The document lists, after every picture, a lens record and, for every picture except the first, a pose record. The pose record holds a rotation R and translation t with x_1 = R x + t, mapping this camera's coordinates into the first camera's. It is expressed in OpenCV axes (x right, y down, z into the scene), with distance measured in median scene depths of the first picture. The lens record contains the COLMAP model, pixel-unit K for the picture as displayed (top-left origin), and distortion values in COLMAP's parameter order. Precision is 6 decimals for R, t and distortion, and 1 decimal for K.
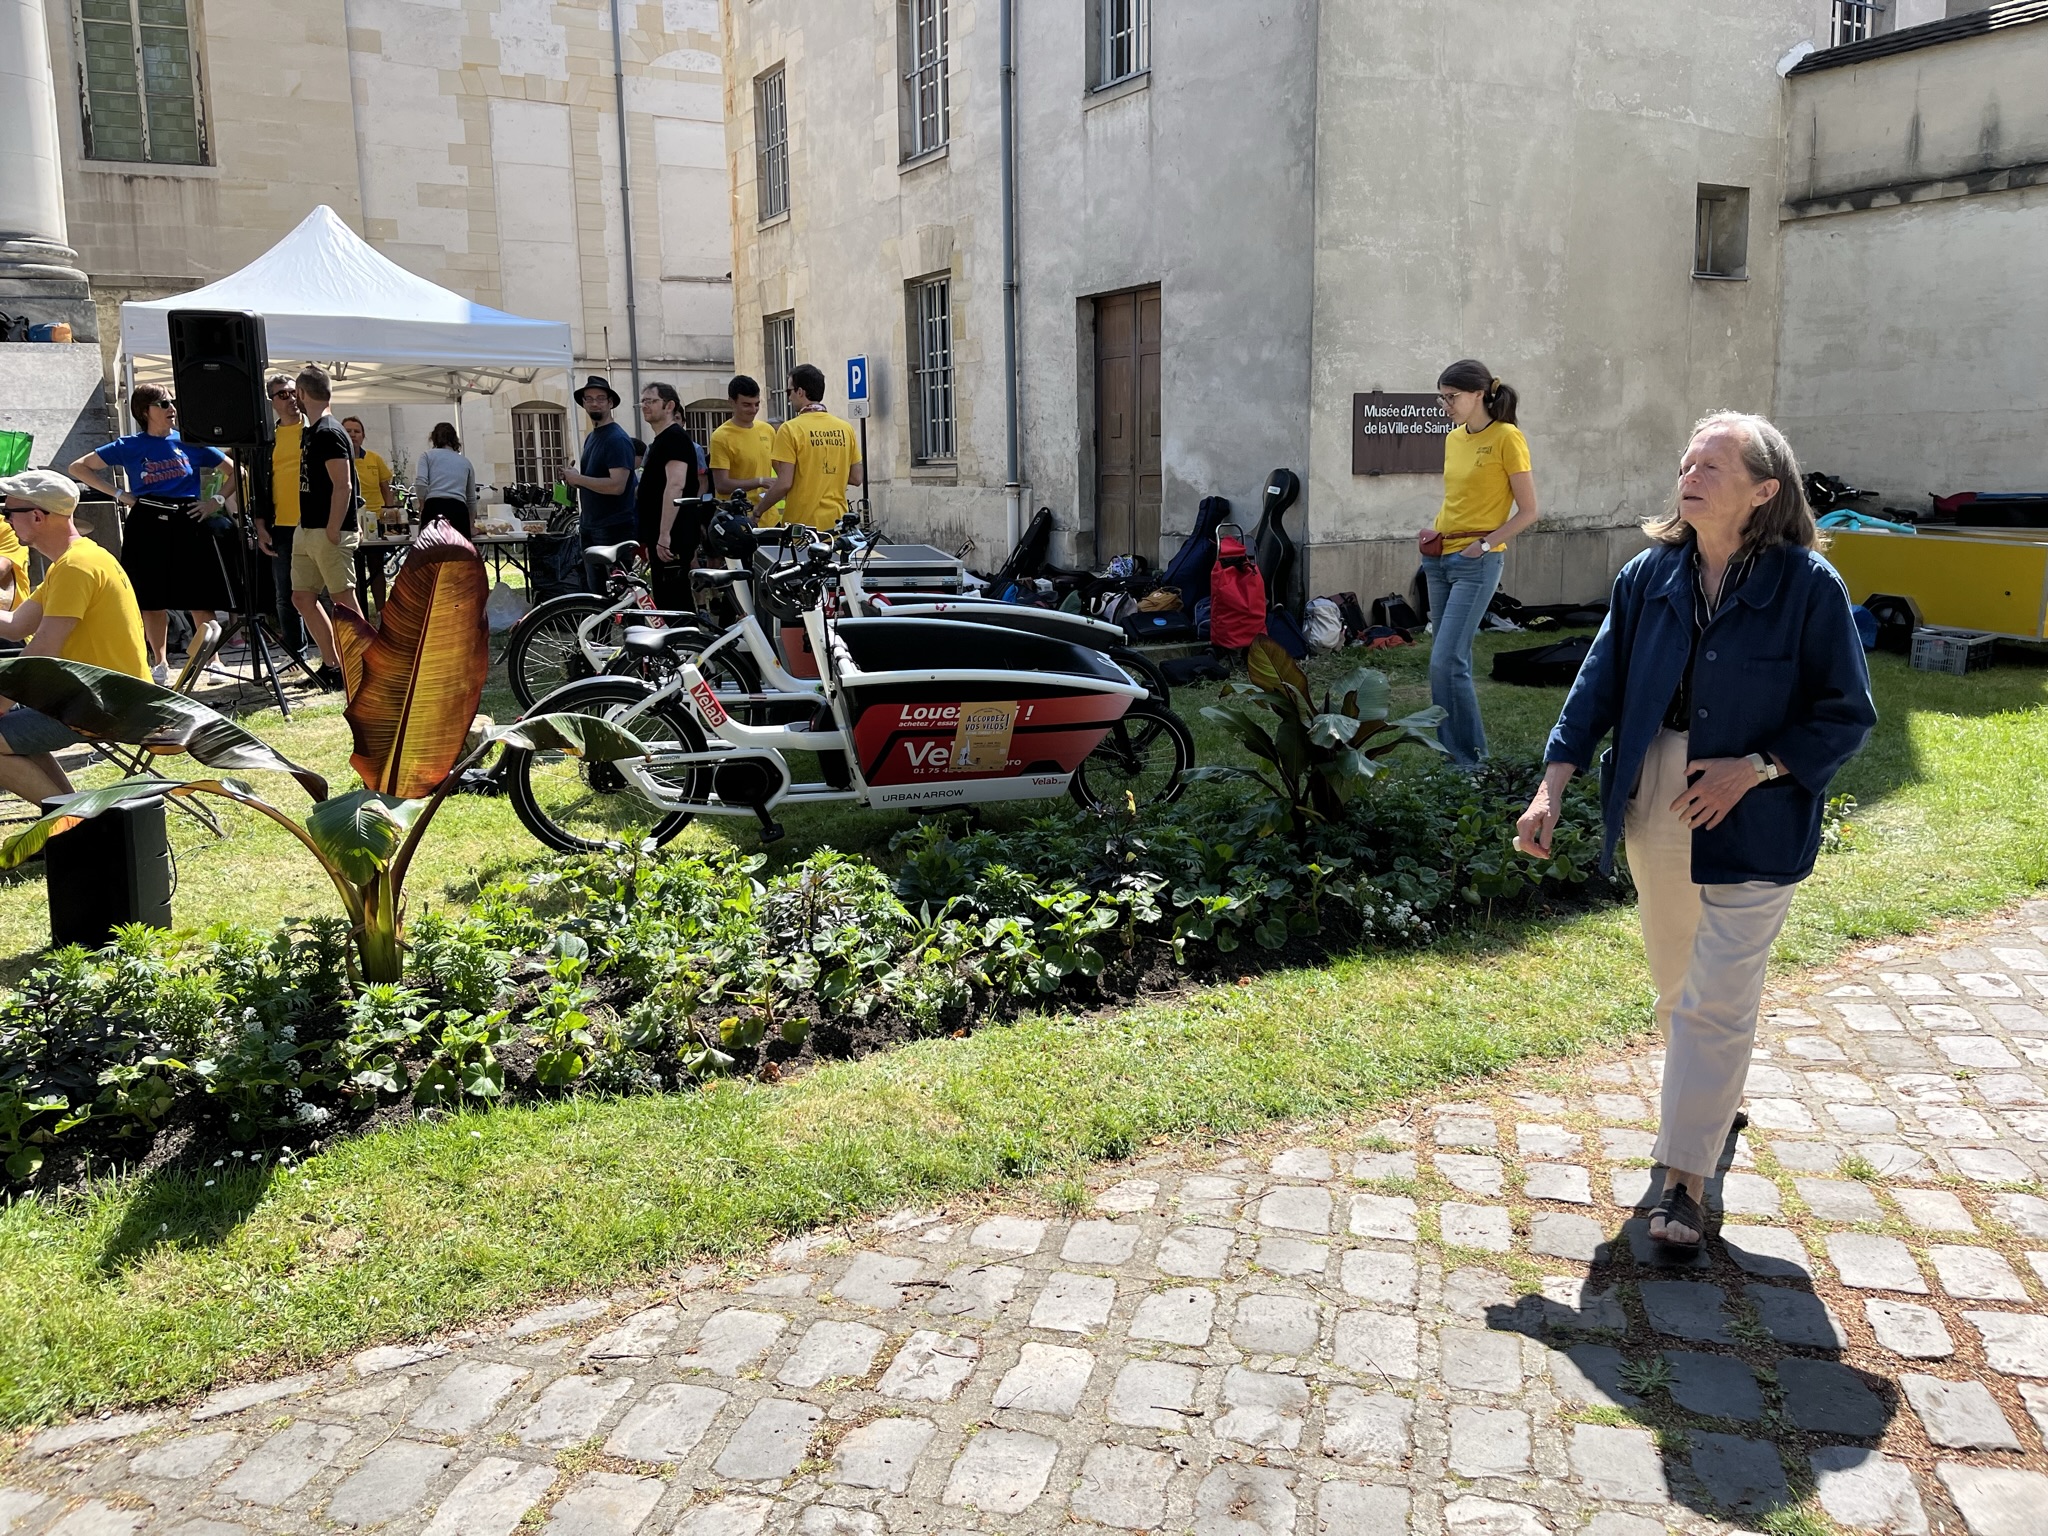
lens RADIAL K [[1534.8, 0, 1011.7], [0, 1534.8, 738.2], [0, 0, 1]] dist [0.060370, -0.099259]
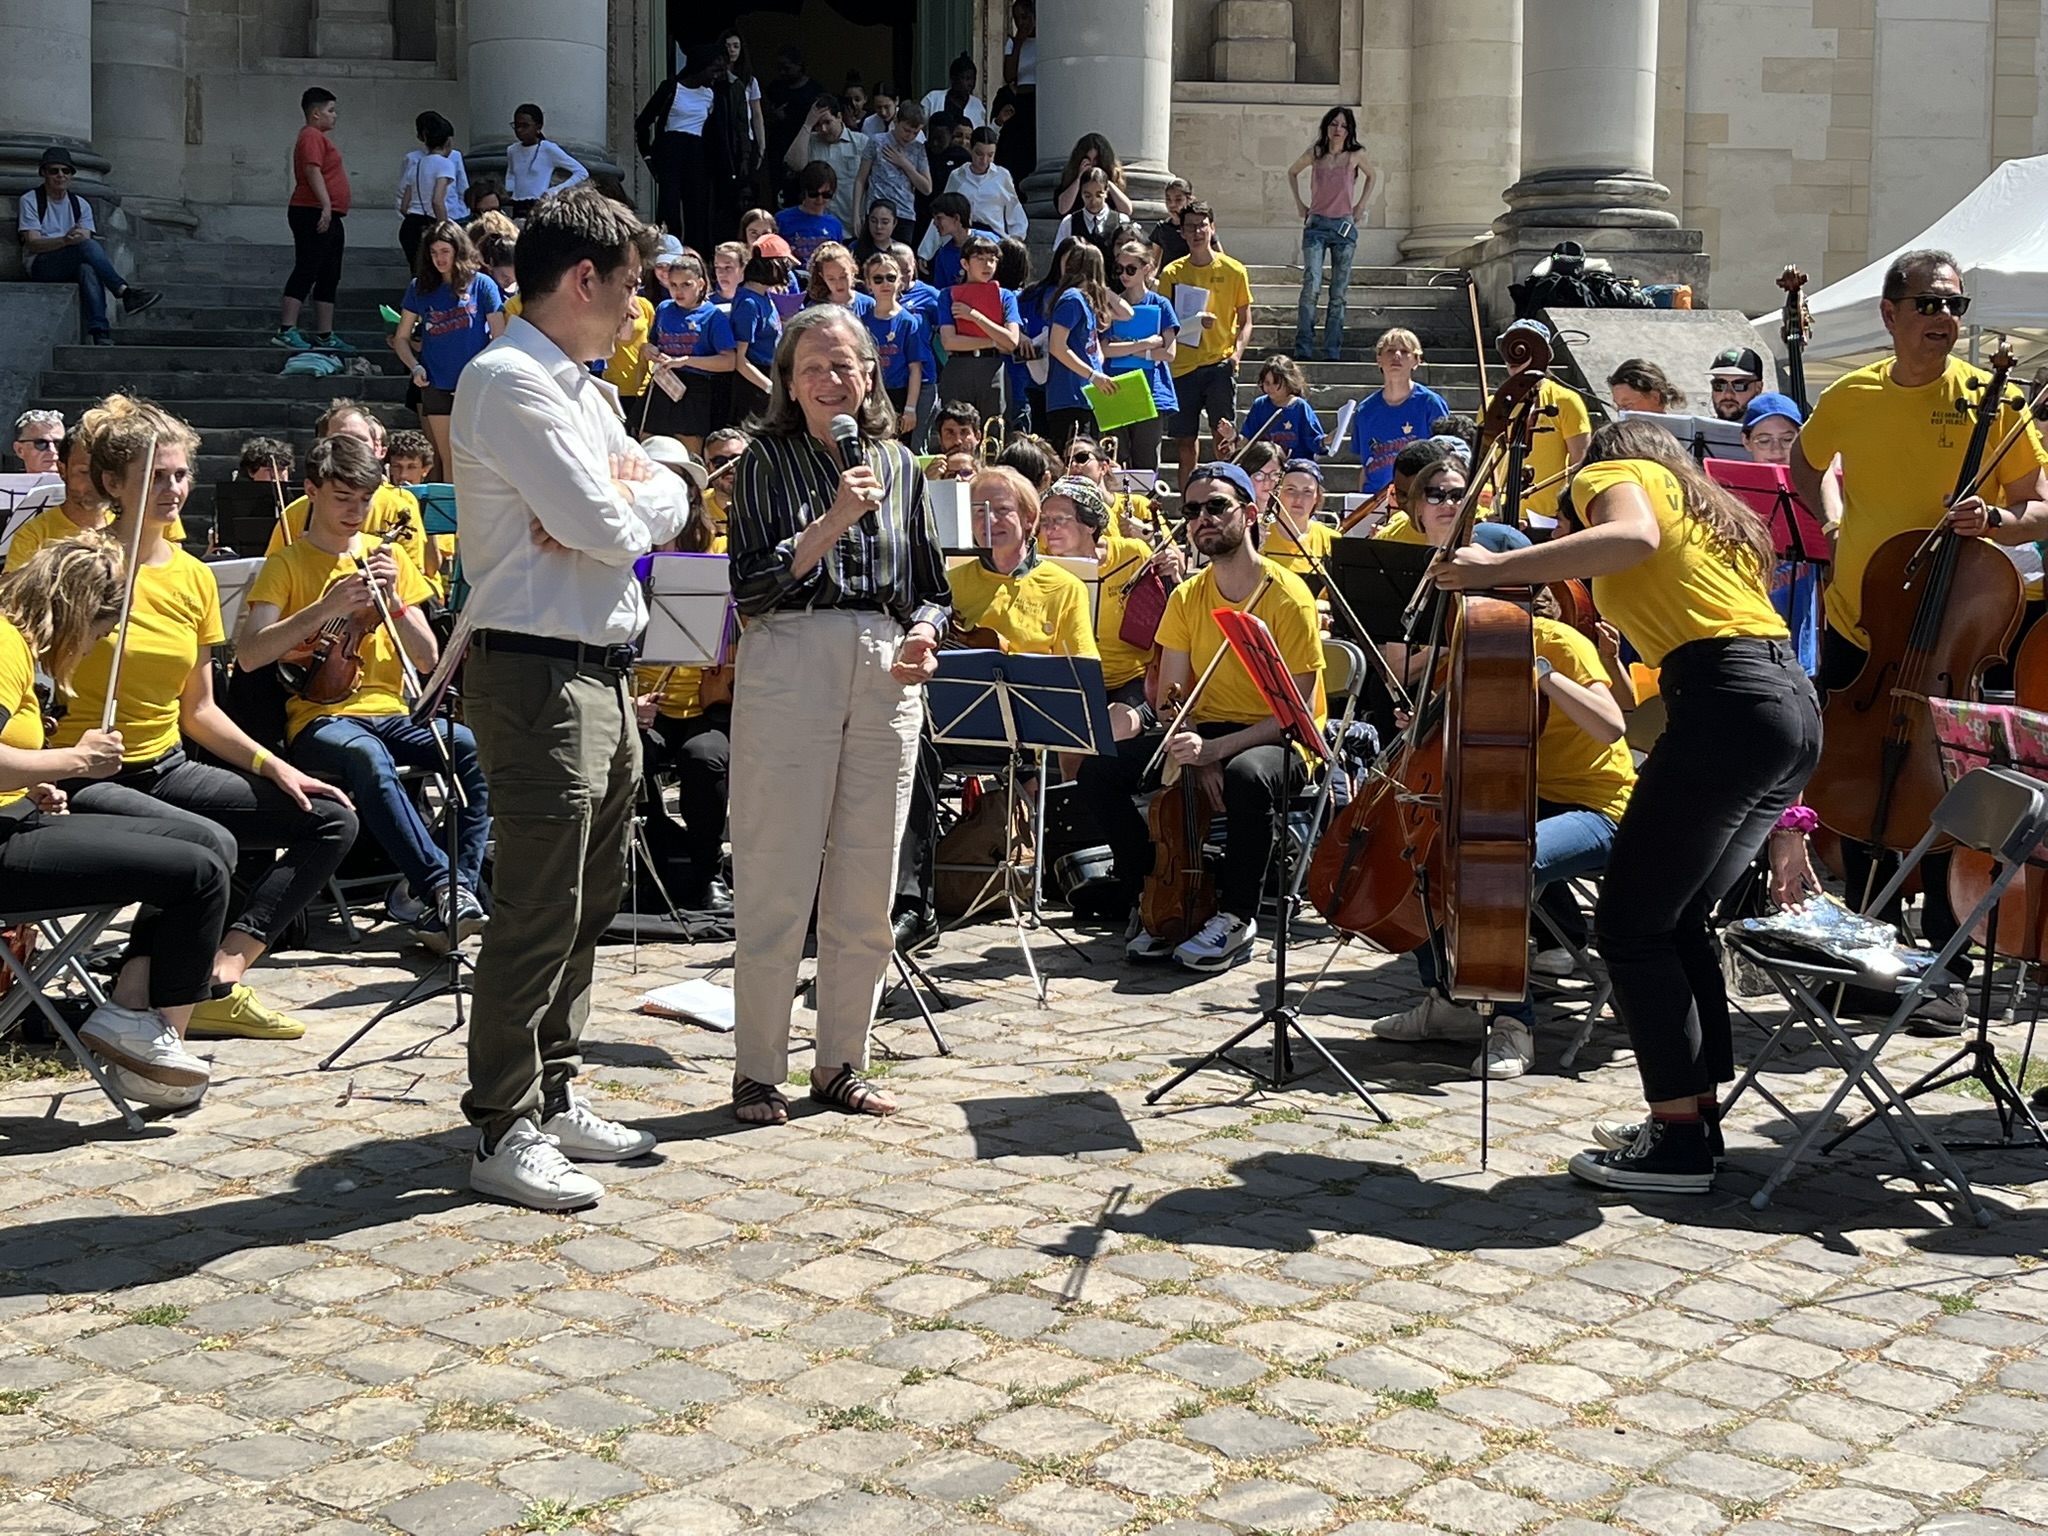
lens RADIAL K [[2944.5, 0, 1024.0], [0, 2944.5, 768.0], [0, 0, 1]] dist [0.061982, -0.180144]
pose [[0.916872, 0.057256, -0.395054, -0.319893], [-0.091568, 0.993437, -0.068538, 0.104319], [0.388537, 0.099015, 0.916098, -0.462580]]
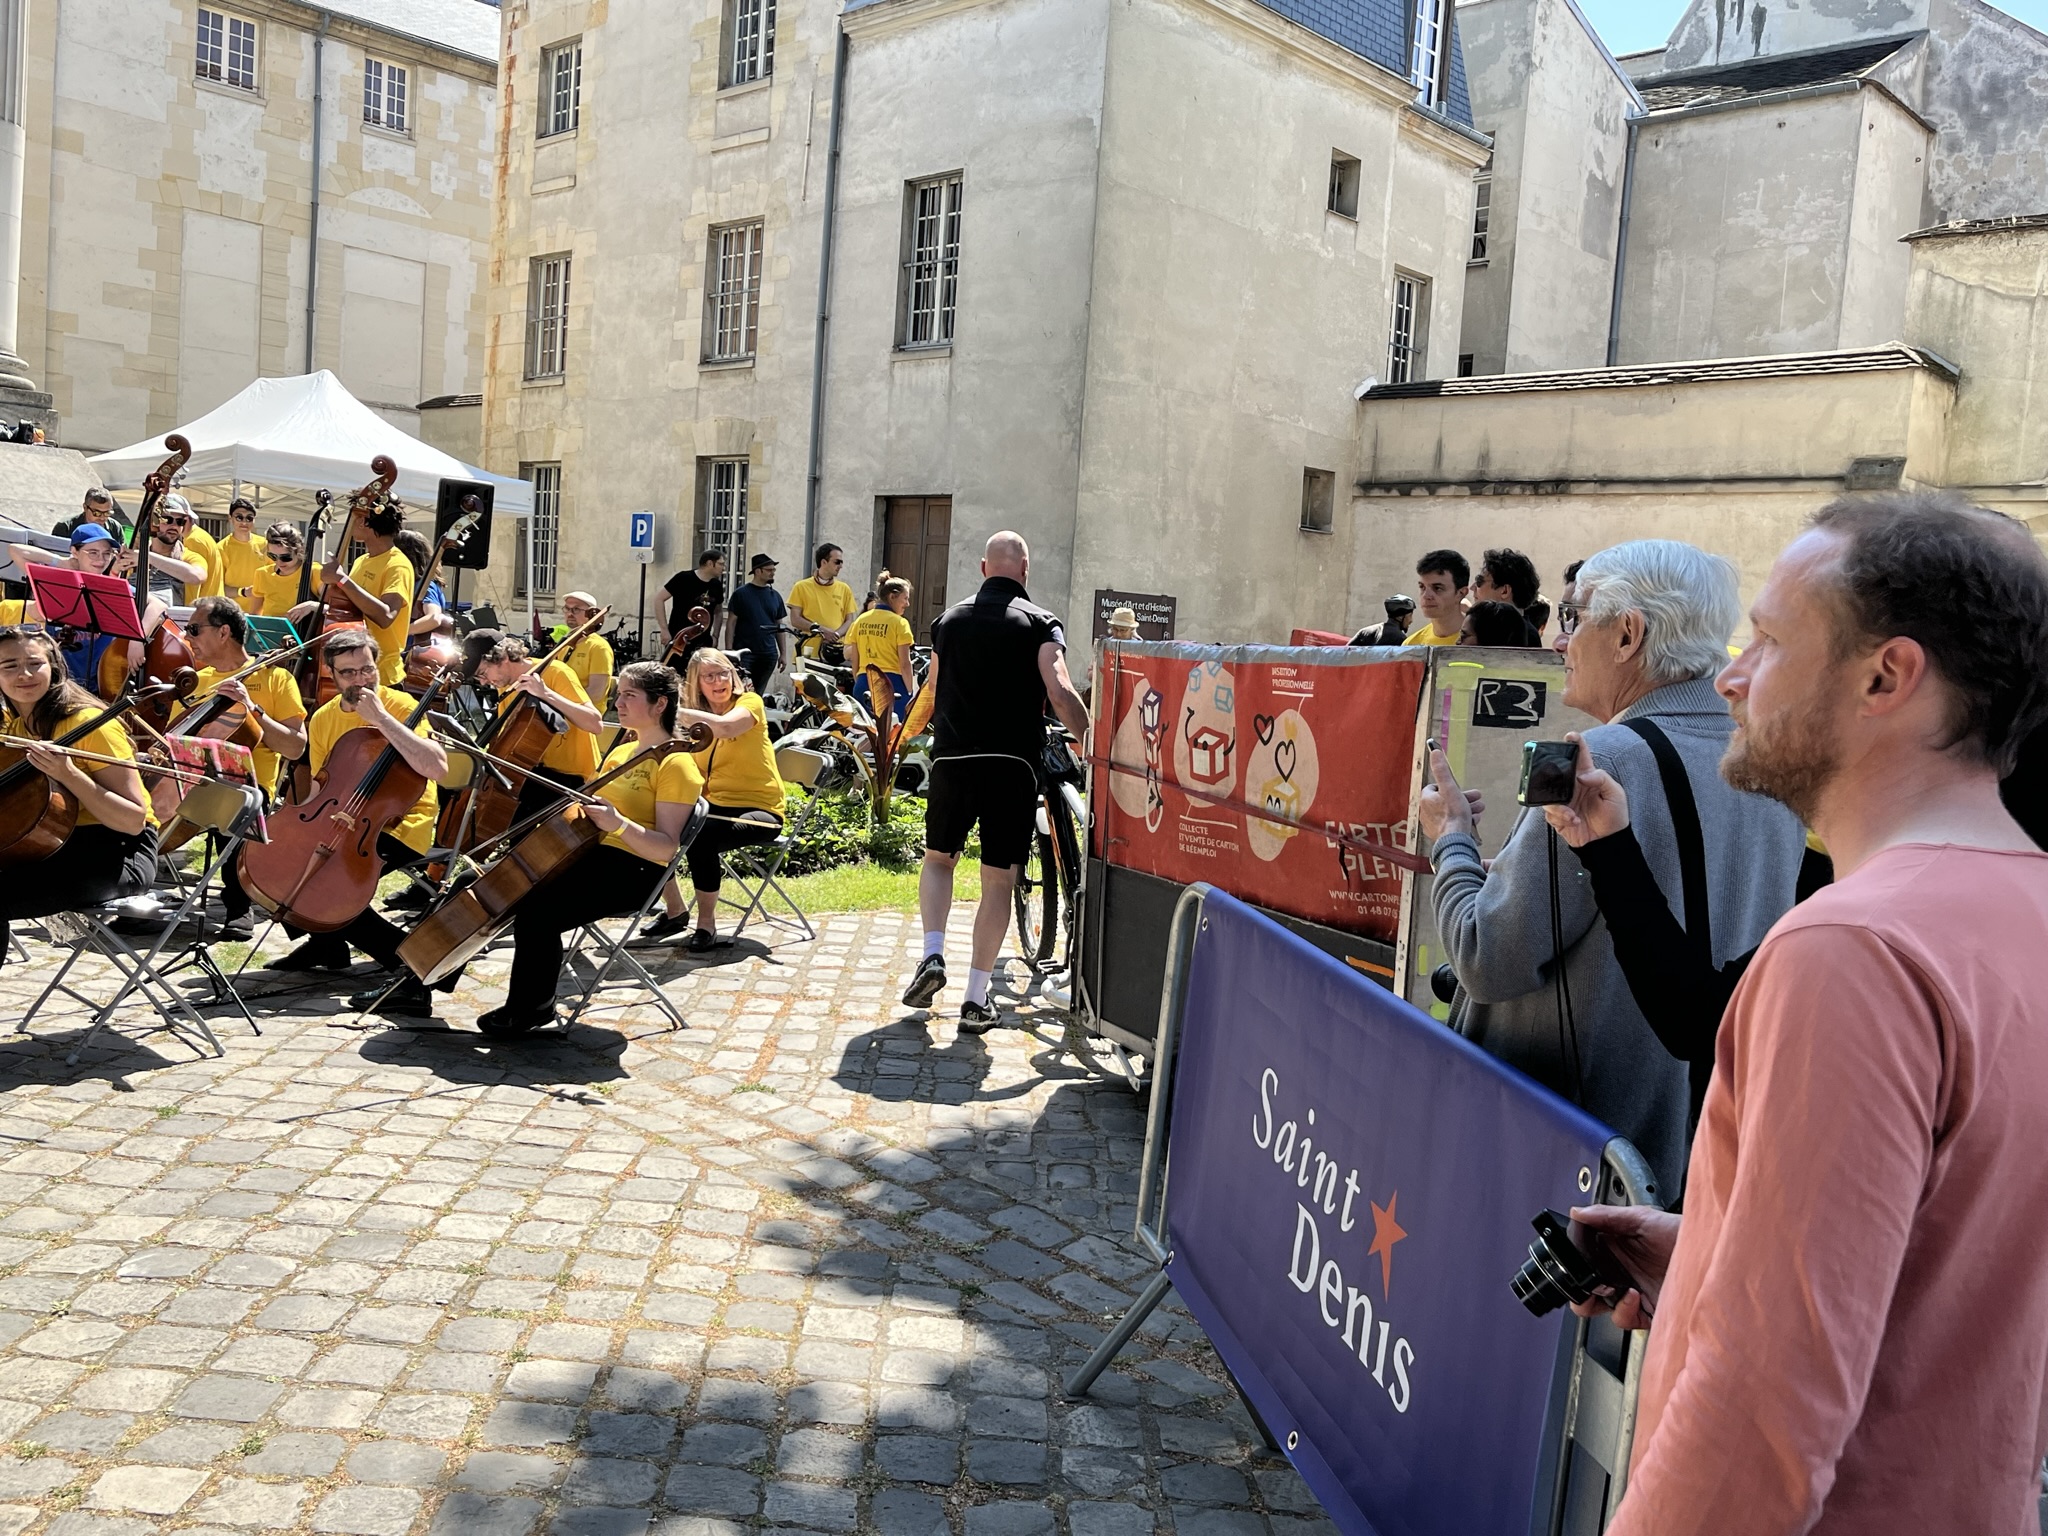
lens RADIAL K [[1765.7, 0, 1005.0], [0, 1765.7, 764.6], [0, 0, 1]] dist [0.027735, -0.017178]
pose [[0.953174, 0.058011, 0.296805, -0.304263], [-0.029636, 0.994623, -0.099229, 0.095214], [-0.300965, 0.085786, 0.949769, -0.473618]]
